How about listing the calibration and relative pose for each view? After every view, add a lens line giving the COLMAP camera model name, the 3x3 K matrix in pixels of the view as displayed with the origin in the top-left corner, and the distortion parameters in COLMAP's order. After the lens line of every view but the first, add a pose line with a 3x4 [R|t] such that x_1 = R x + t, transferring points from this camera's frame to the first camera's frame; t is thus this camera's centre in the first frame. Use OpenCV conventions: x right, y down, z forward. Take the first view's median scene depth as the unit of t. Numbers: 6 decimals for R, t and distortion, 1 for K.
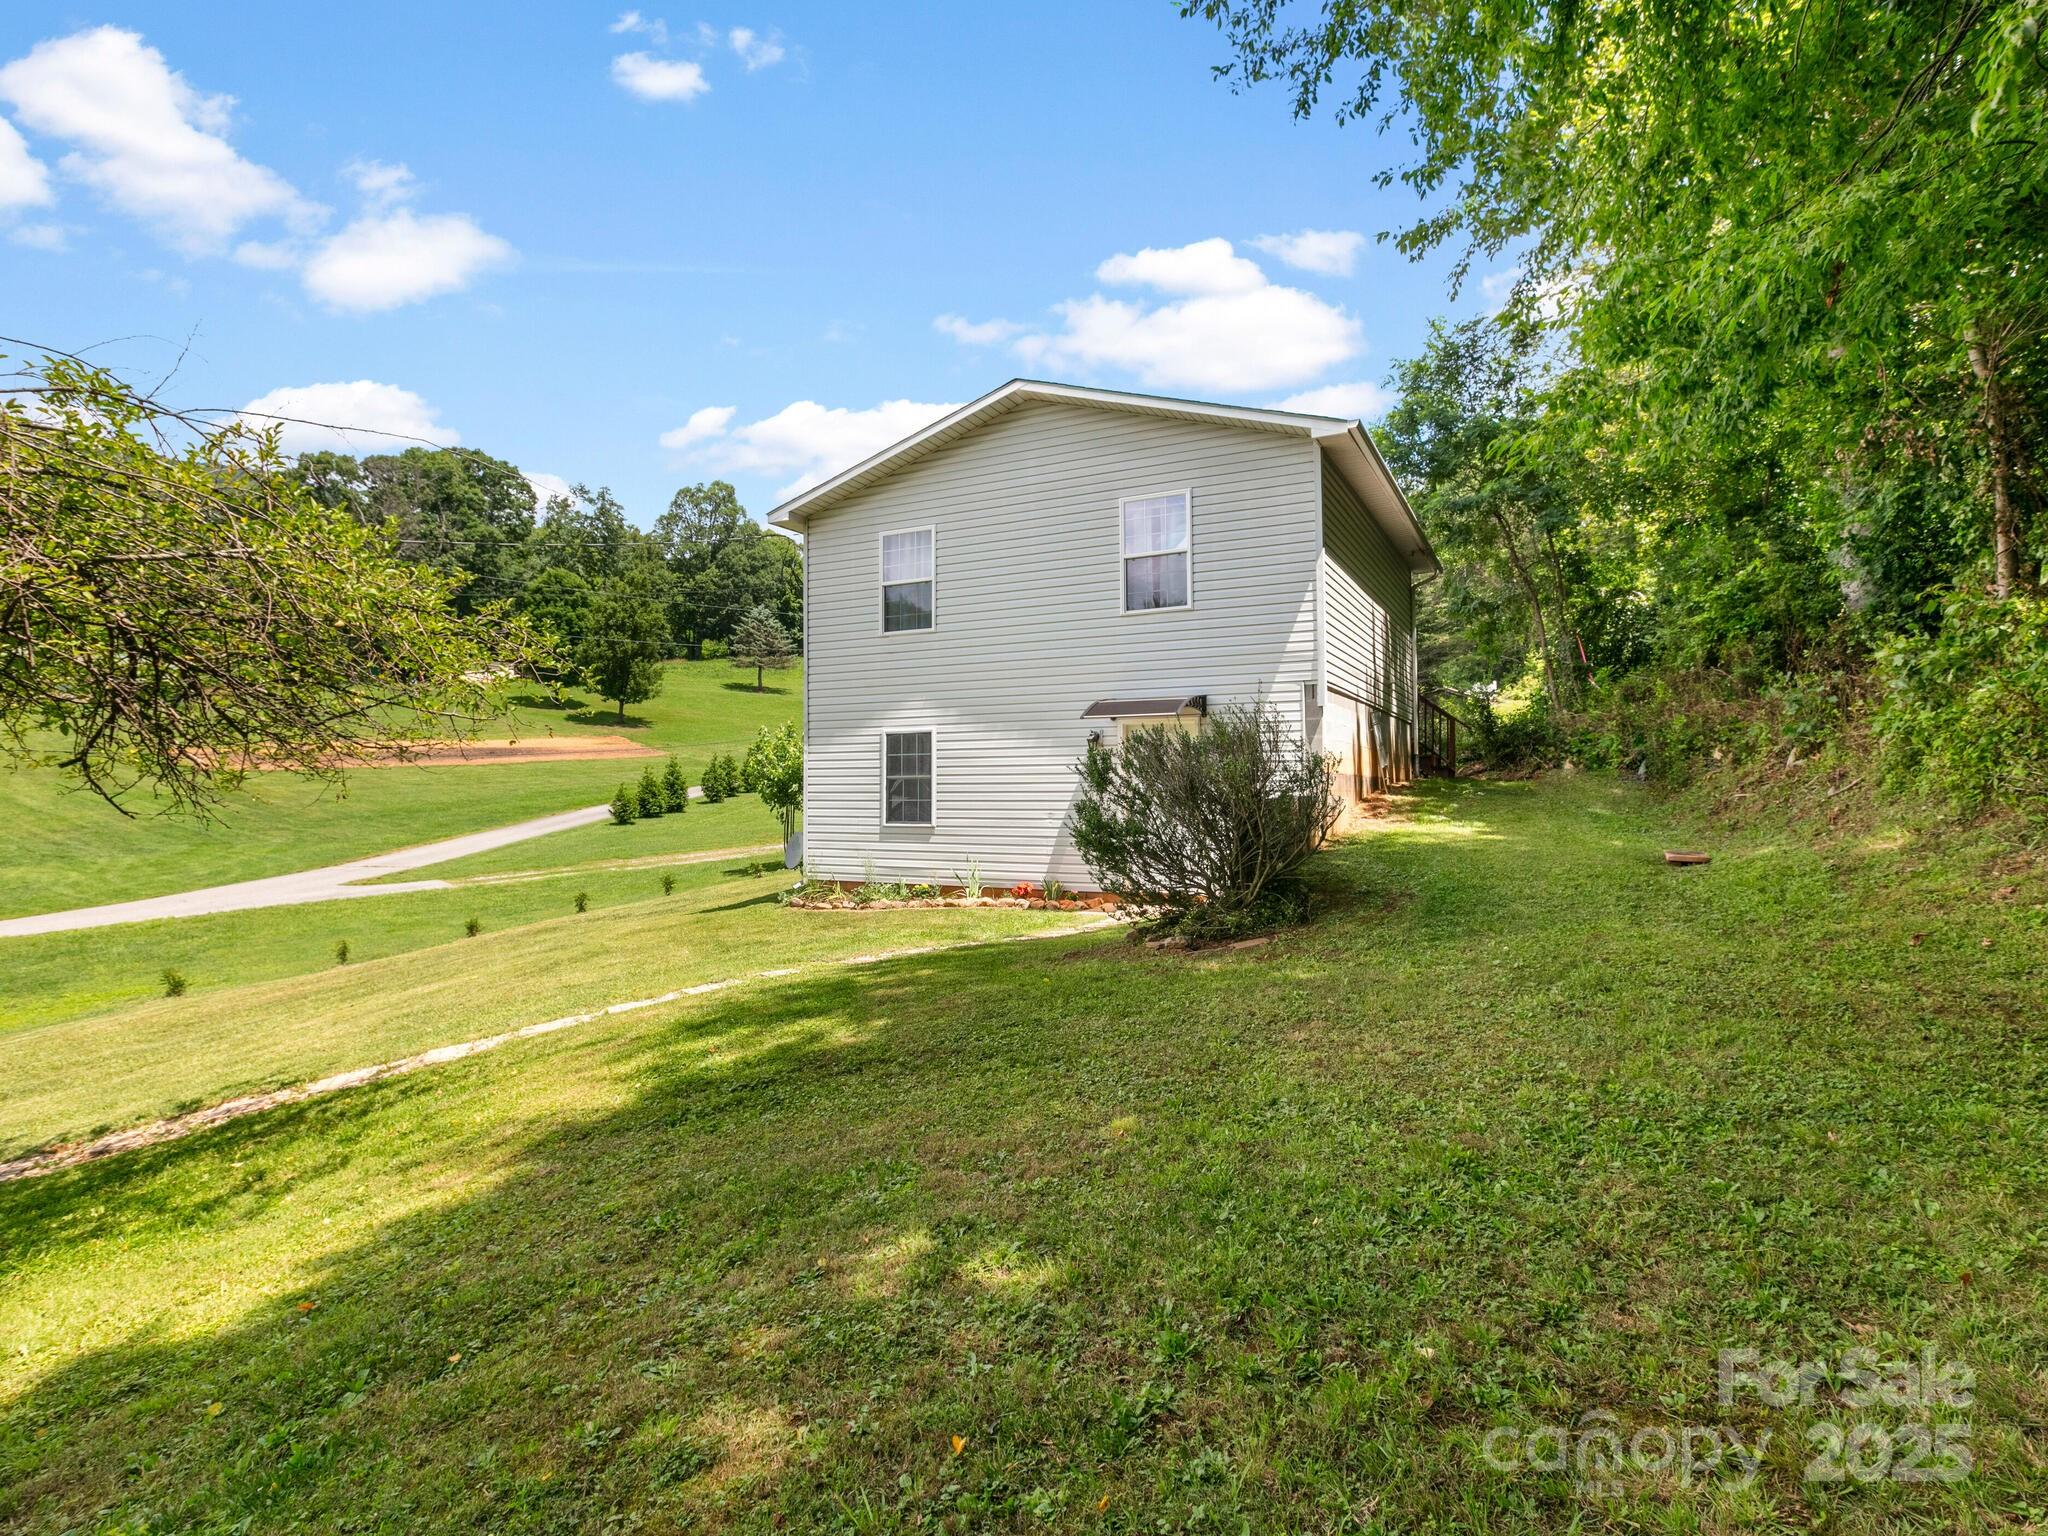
lens RADIAL K [[1077.6, 0, 1019.3], [0, 1077.6, 749.4], [0, 0, 1]] dist [0.003618, 0.000251]
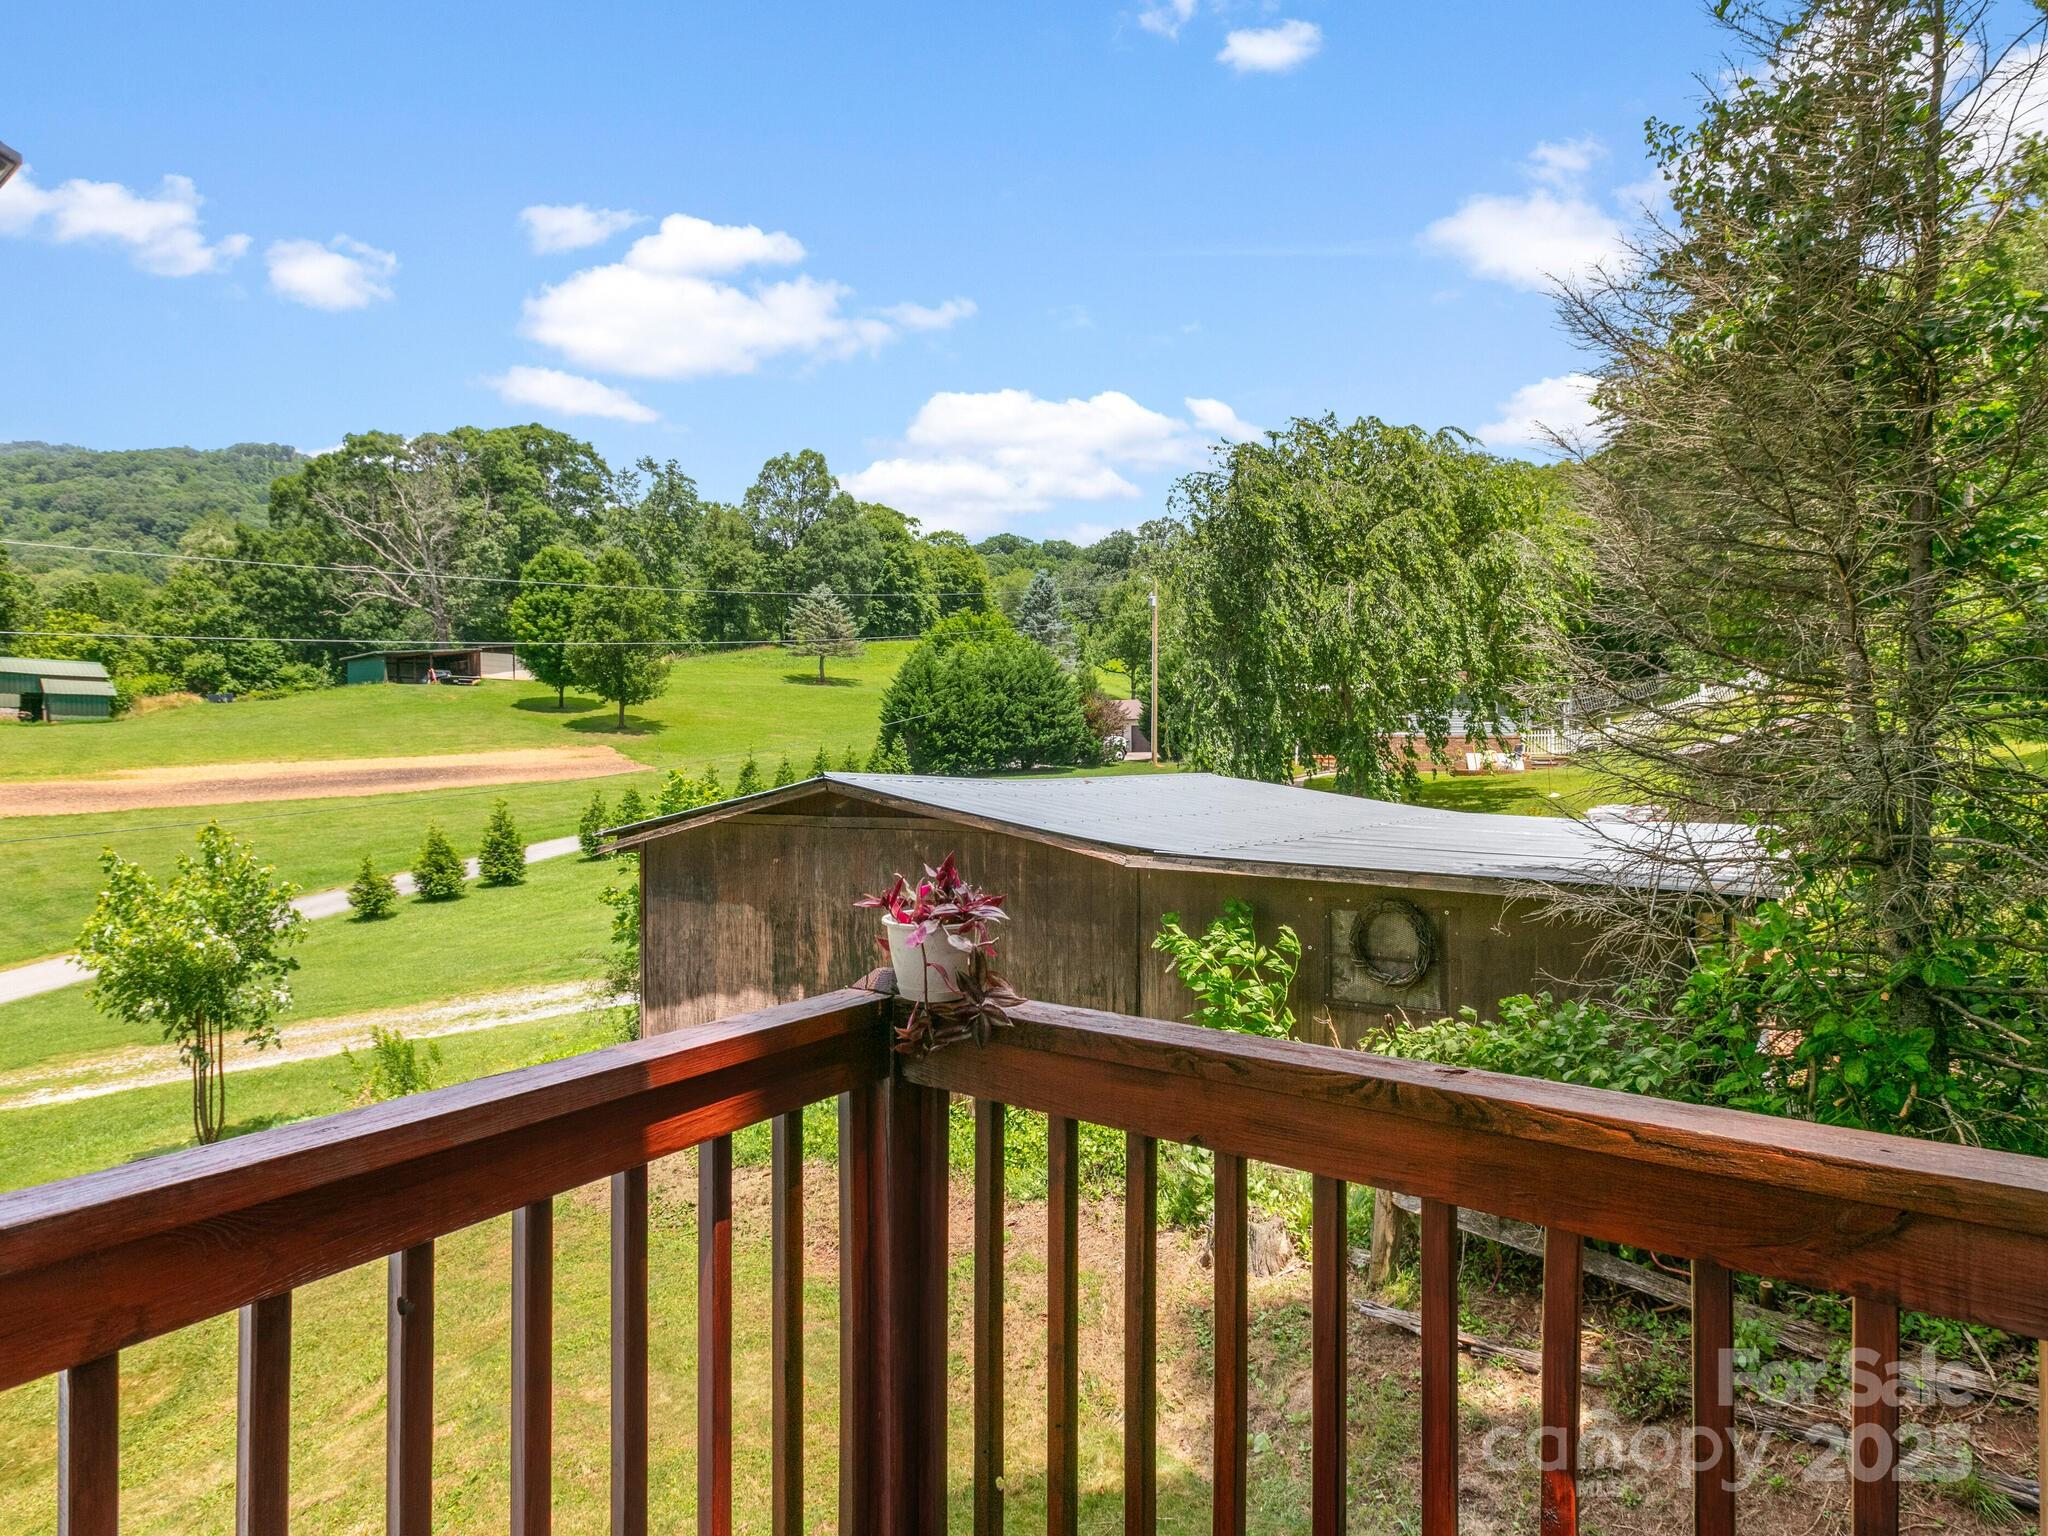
lens RADIAL K [[1079.2, 0, 1024.0], [0, 1079.2, 768.0], [0, 0, 1]] dist [0.000663, -0.000368]
pose [[0.989422, -0.010309, -0.144696, 0.041179], [0.015825, 0.999189, 0.037022, -0.013657], [0.144197, -0.038920, 0.988783, 0.145263]]
